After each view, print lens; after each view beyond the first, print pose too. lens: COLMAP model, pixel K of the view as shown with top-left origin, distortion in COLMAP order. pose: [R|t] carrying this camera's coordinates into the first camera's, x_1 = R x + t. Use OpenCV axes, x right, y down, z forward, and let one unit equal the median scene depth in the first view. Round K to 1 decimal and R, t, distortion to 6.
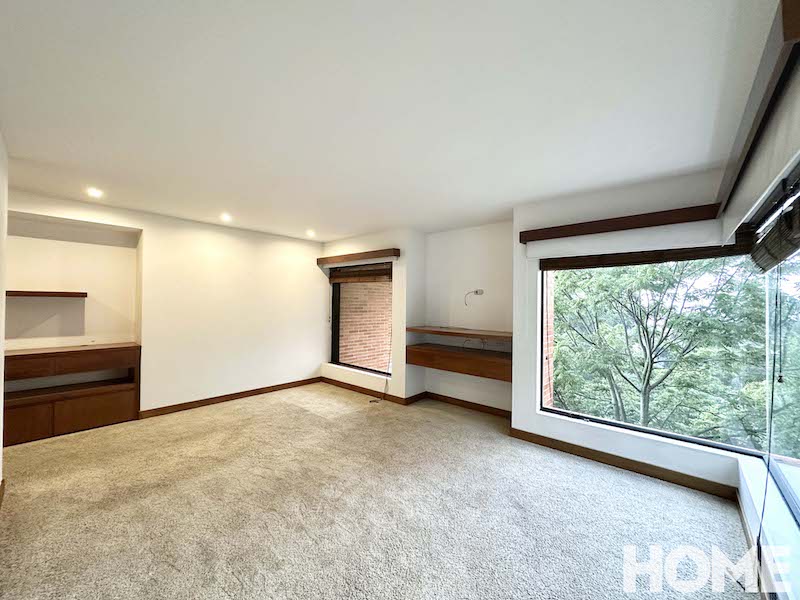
lens RADIAL K [[319.9, 0, 400.0], [0, 319.9, 300.0], [0, 0, 1]] dist [-0.002861, -0.000199]
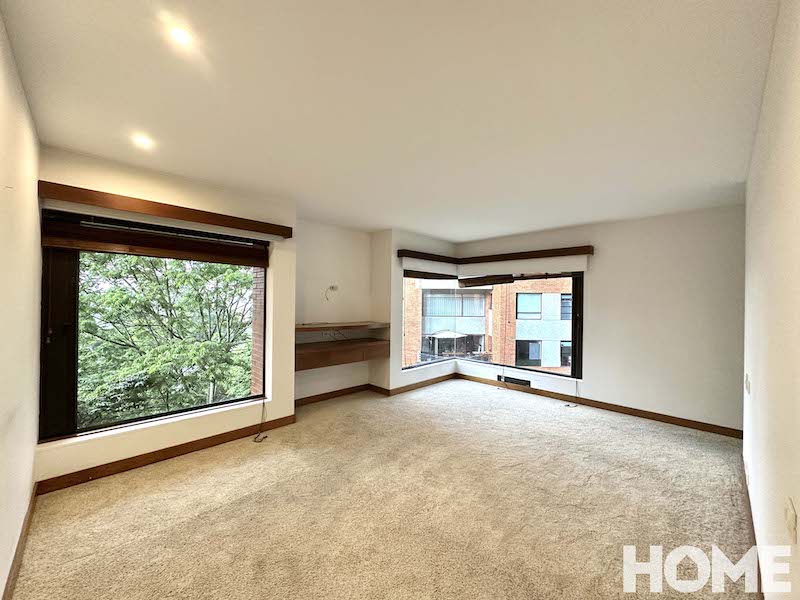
lens RADIAL K [[319.9, 0, 400.0], [0, 319.9, 300.0], [0, 0, 1]] dist [-0.002861, -0.000199]
pose [[0.056597, -0.004377, 0.998388, -0.819383], [-0.018599, 0.999812, 0.005437, 0.005976], [-0.998224, -0.018877, 0.056505, 0.720796]]
